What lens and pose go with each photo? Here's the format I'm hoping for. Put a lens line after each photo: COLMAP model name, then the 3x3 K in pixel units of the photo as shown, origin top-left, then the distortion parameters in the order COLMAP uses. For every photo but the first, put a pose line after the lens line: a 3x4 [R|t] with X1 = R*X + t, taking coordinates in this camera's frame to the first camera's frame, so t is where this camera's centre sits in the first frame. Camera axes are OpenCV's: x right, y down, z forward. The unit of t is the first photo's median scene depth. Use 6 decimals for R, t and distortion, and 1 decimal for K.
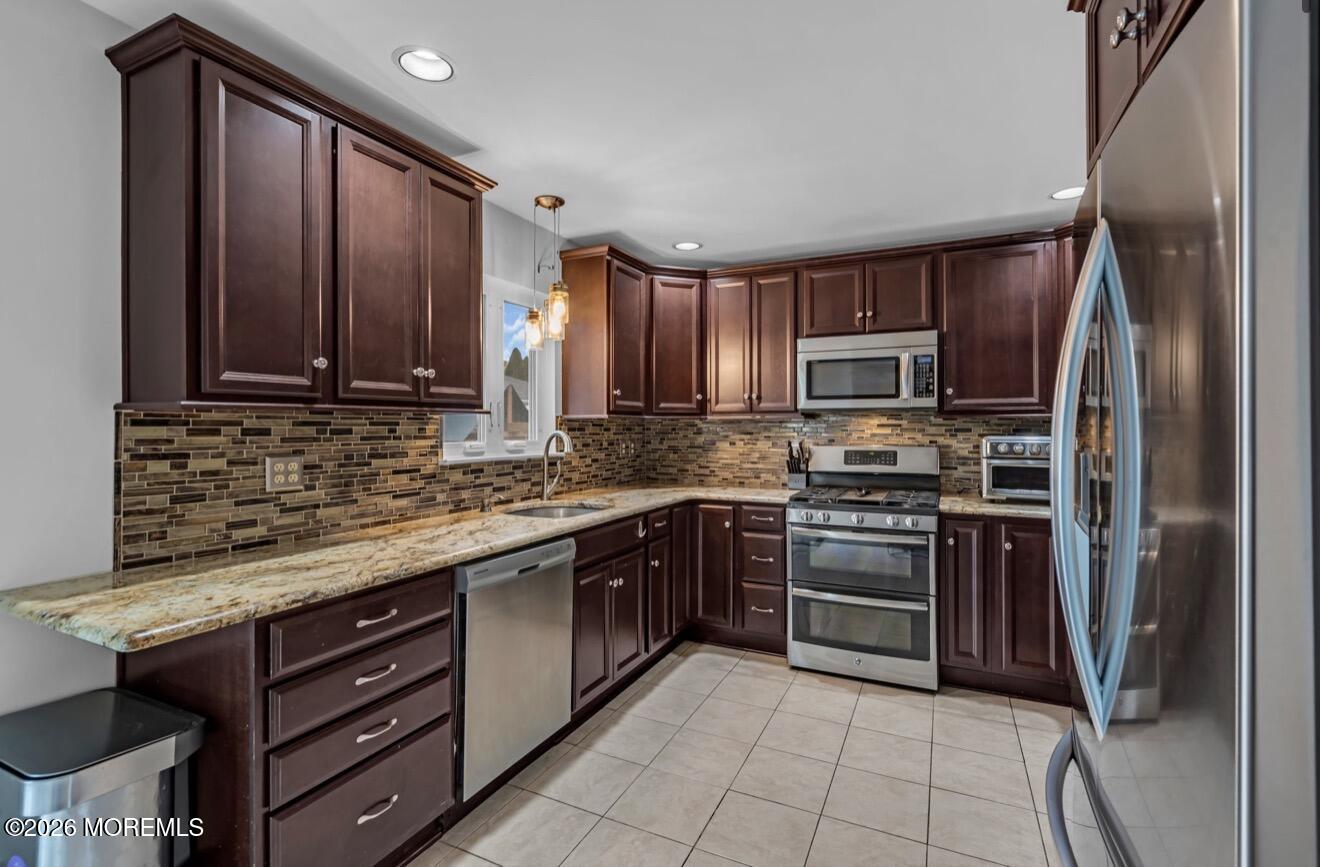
lens RADIAL K [[600.1, 0, 663.1], [0, 600.1, 421.1], [0, 0, 1]] dist [-0.002953, 0.000927]
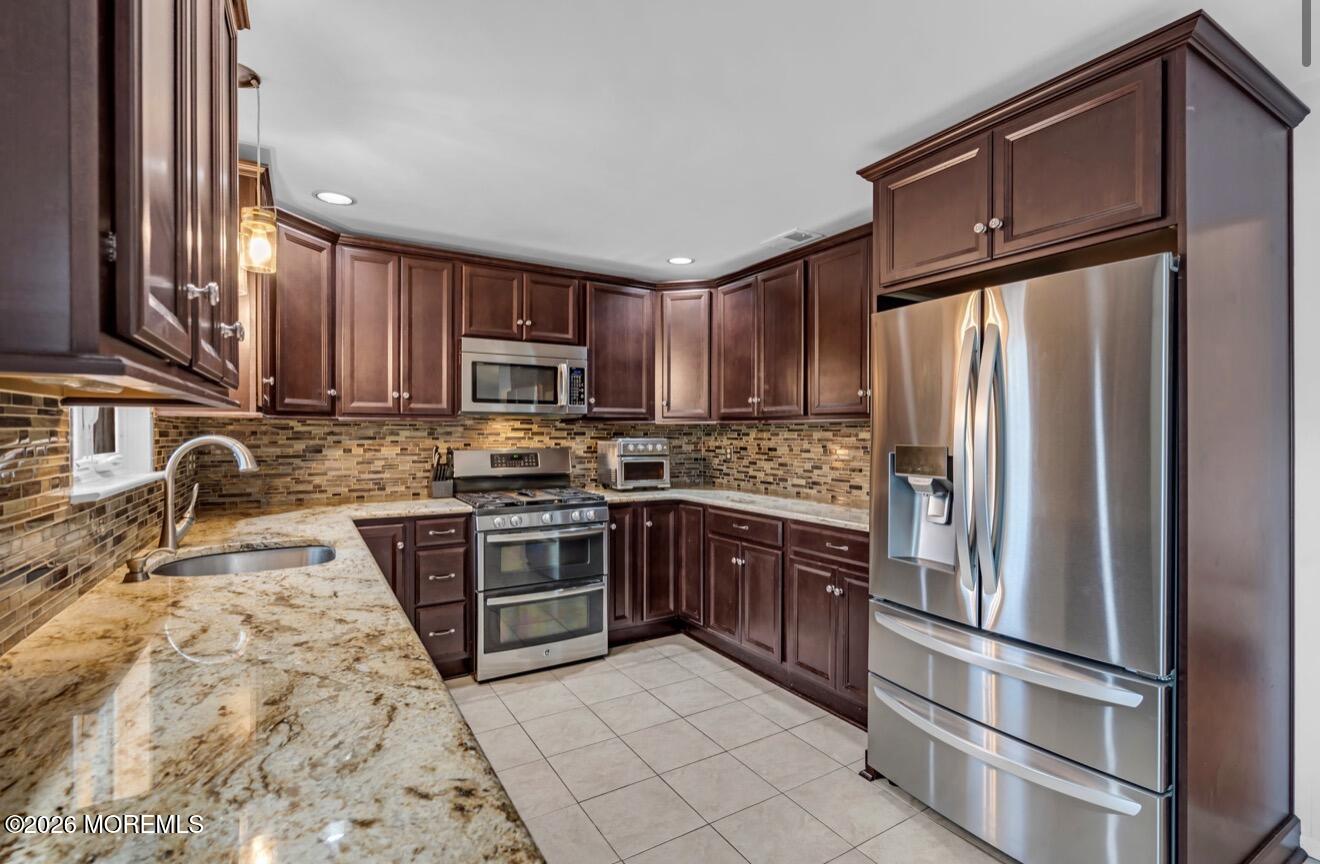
lens RADIAL K [[600.1, 0, 653.8], [0, 600.1, 433.8], [0, 0, 1]] dist [-0.002953, 0.000927]
pose [[0.552226, -0.002235, 0.833691, -0.453314], [-0.010563, 0.999897, 0.009677, 0.002756], [-0.833627, -0.014150, 0.552146, 0.262494]]
